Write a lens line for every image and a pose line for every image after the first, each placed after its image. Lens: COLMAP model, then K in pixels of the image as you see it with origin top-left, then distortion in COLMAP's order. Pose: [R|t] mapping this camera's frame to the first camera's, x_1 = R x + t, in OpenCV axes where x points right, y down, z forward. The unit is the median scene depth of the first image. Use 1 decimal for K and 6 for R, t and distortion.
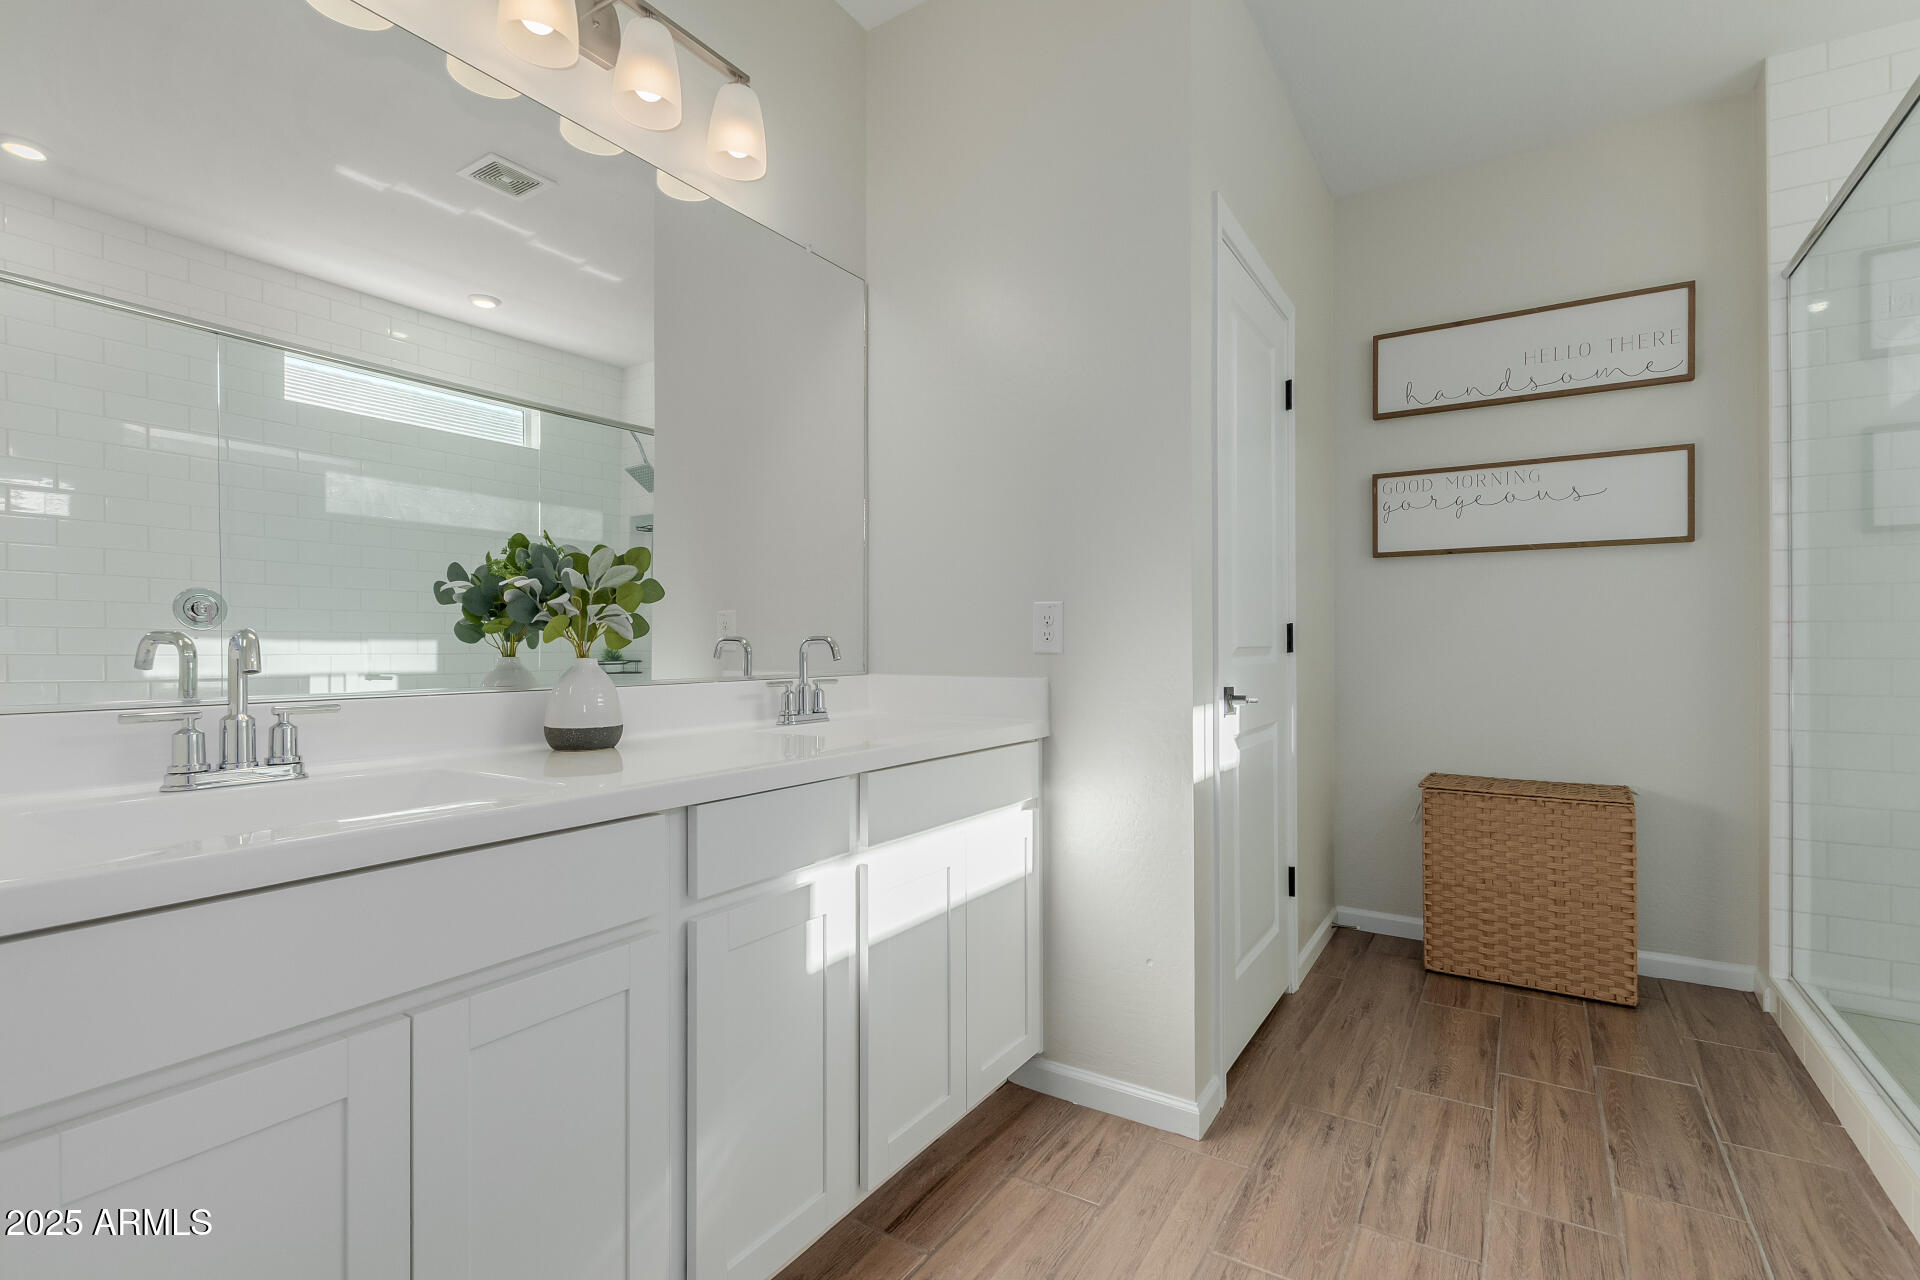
lens RADIAL K [[881.9, 0, 963.0], [0, 881.9, 643.7], [0, 0, 1]] dist [0.007727, -0.003994]
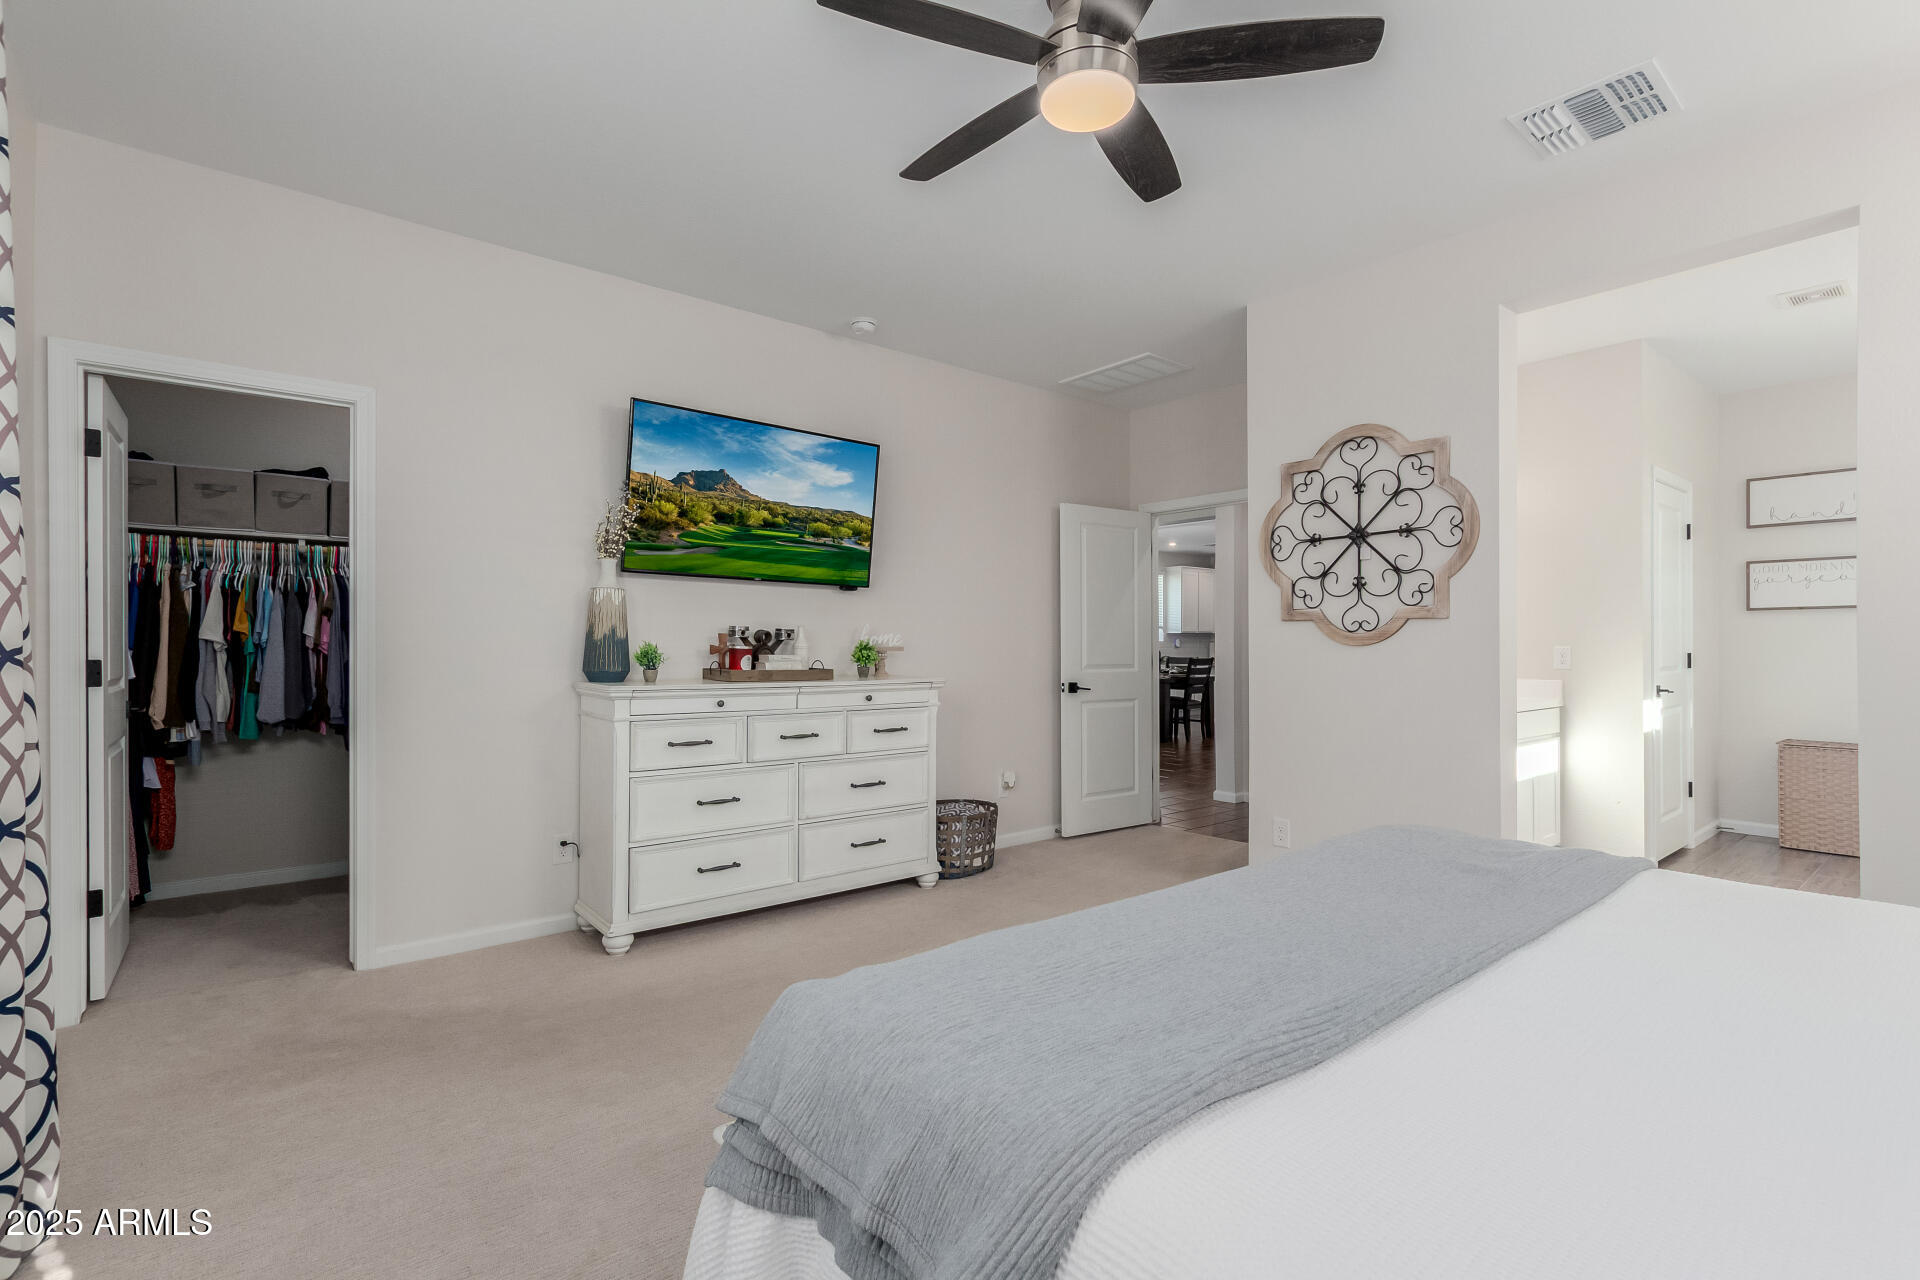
lens RADIAL K [[881.9, 0, 969.9], [0, 881.9, 644.7], [0, 0, 1]] dist [0.007727, -0.003994]
pose [[0.953770, -0.000839, -0.300537, -0.549045], [0.001262, 0.999998, 0.001215, -0.046776], [0.300535, -0.001538, 0.953769, -1.314098]]
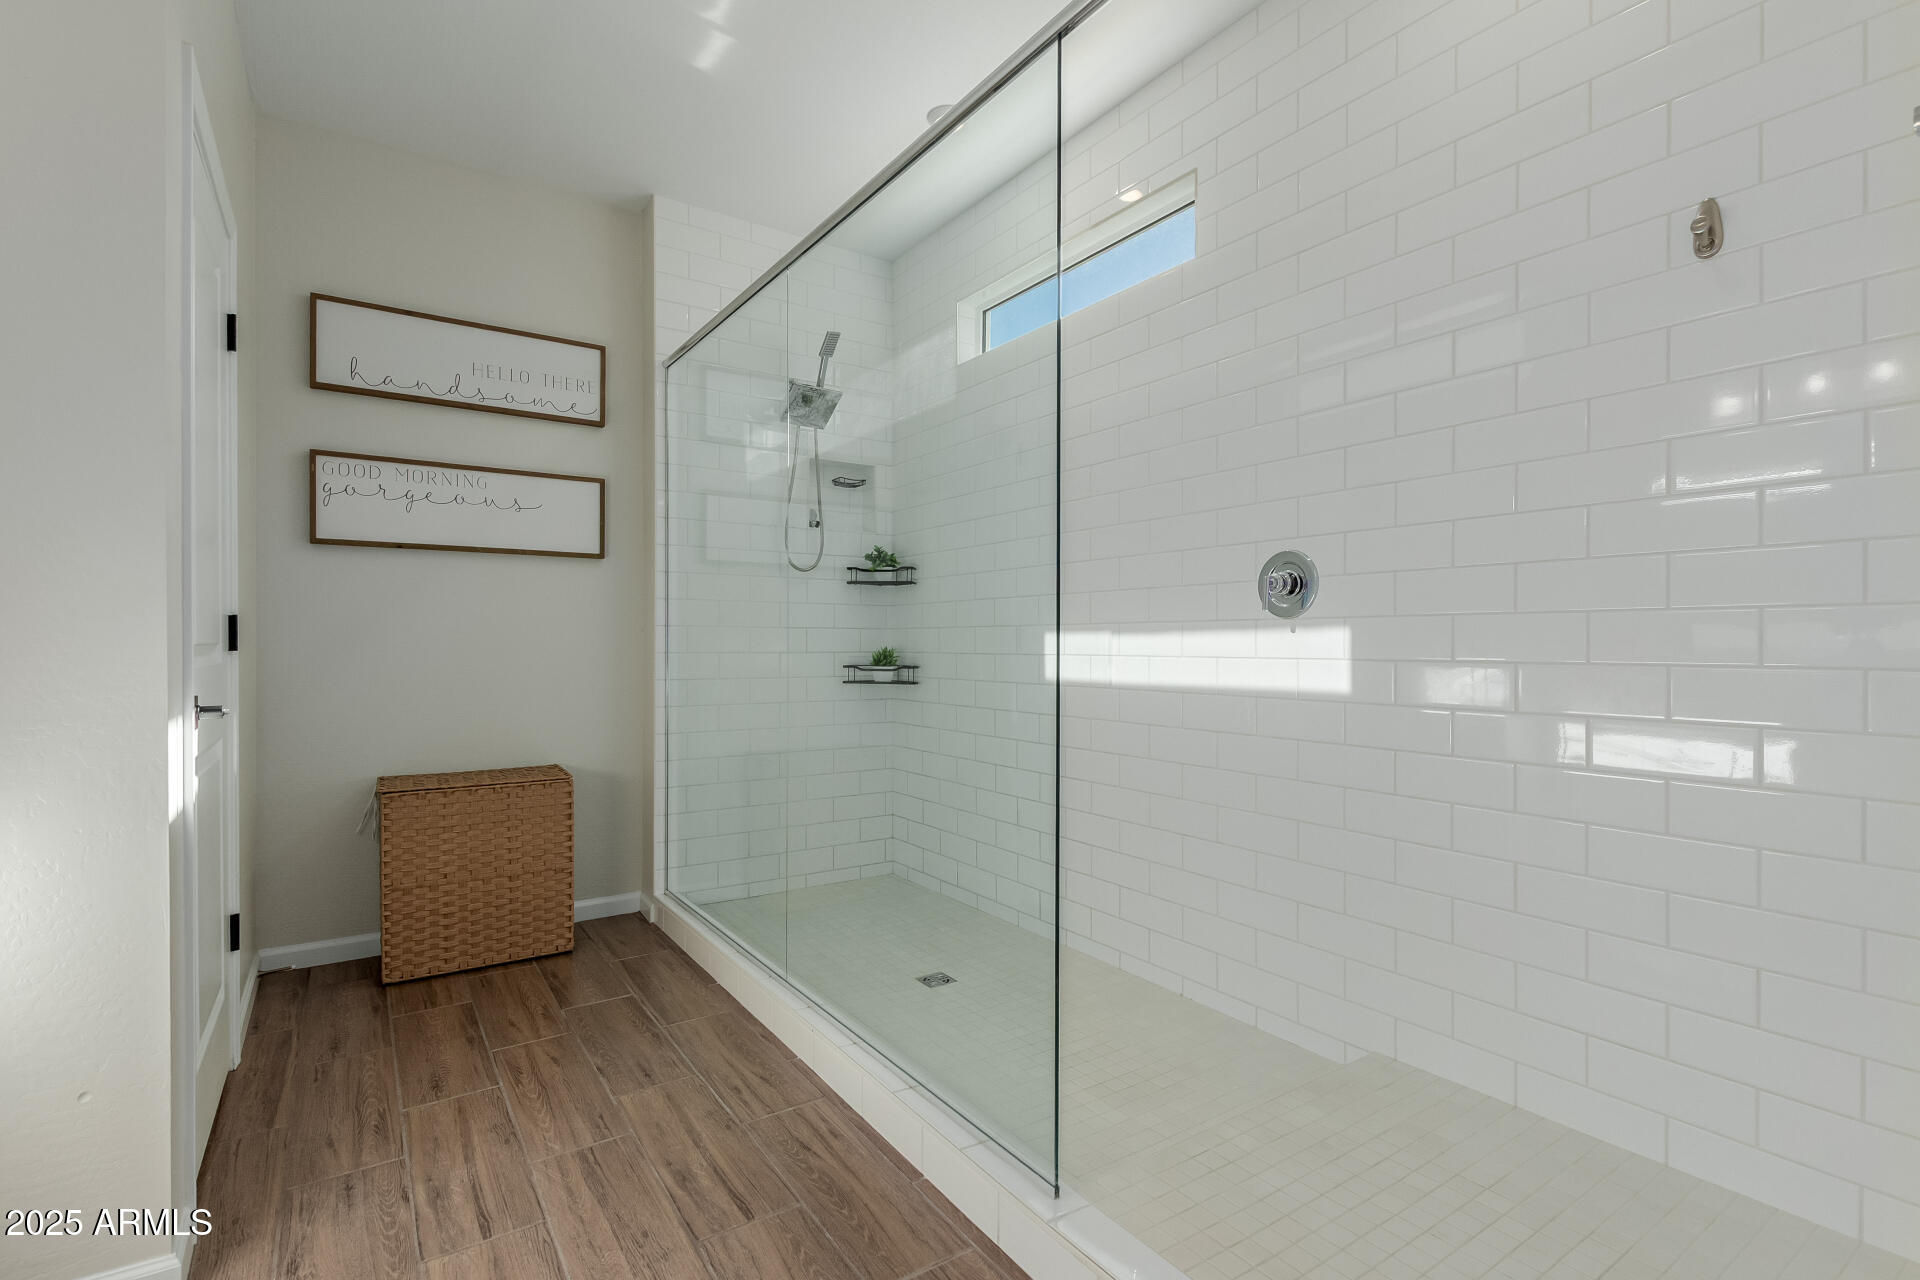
lens RADIAL K [[881.9, 0, 950.4], [0, 881.9, 644.1], [0, 0, 1]] dist [0.007727, -0.003994]
pose [[0.401210, 0.001013, 0.915985, -0.112751], [-0.003840, 0.999992, 0.000576, 0.000931], [-0.915978, -0.003748, 0.401211, 0.071130]]
